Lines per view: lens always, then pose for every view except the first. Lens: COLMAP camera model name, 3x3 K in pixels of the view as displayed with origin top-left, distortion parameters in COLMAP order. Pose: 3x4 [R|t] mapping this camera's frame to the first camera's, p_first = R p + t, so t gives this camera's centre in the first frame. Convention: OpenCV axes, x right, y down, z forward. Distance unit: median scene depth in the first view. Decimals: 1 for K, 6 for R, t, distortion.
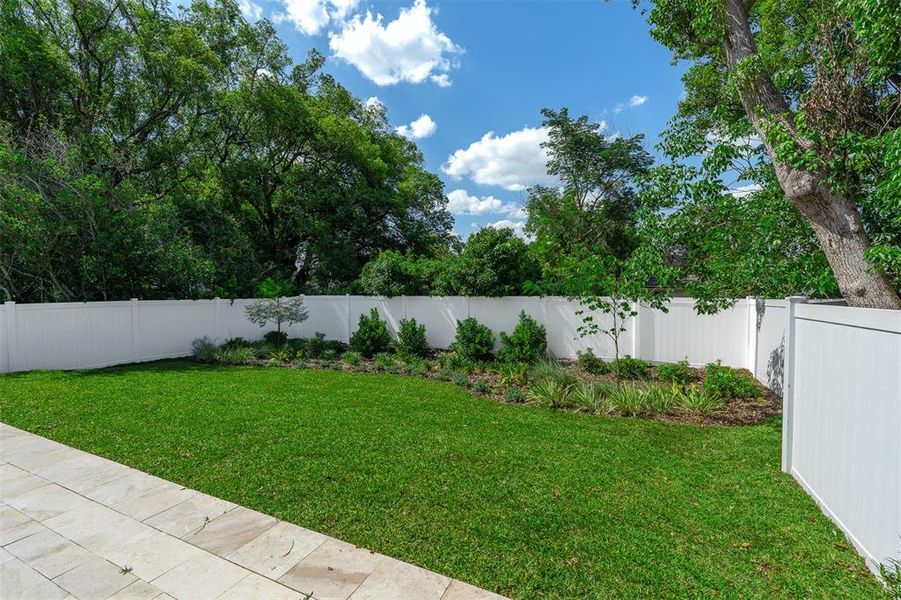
lens RADIAL K [[383.8, 0, 456.4], [0, 383.8, 299.7], [0, 0, 1]] dist [0.000439, -0.000048]
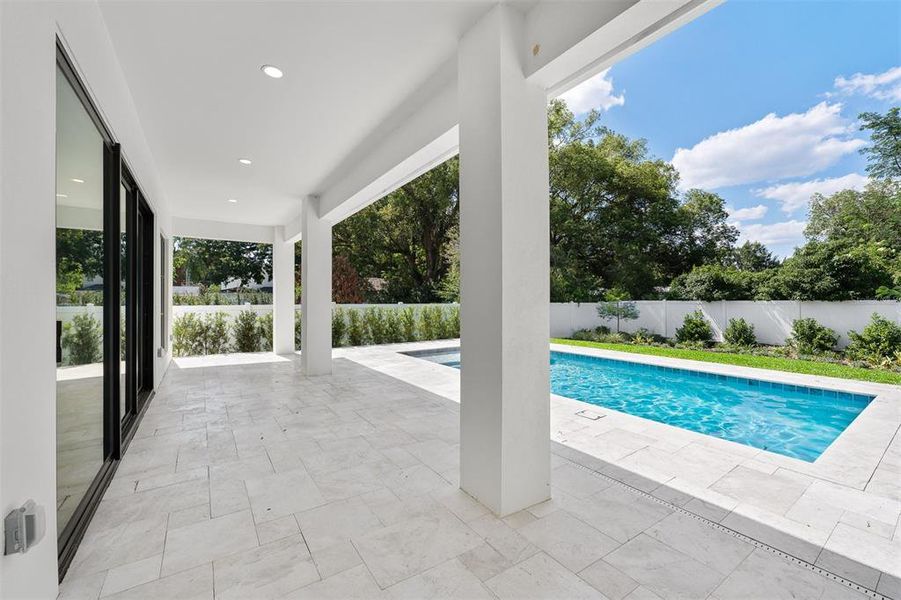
lens RADIAL K [[367.0, 0, 445.2], [0, 367.0, 298.9], [0, 0, 1]] dist [-0.002165, 0.000475]
pose [[0.859076, -0.000567, -0.511847, -0.310466], [-0.016696, 0.999436, -0.029130, 0.034367], [0.511575, 0.033571, 0.858583, -0.499641]]
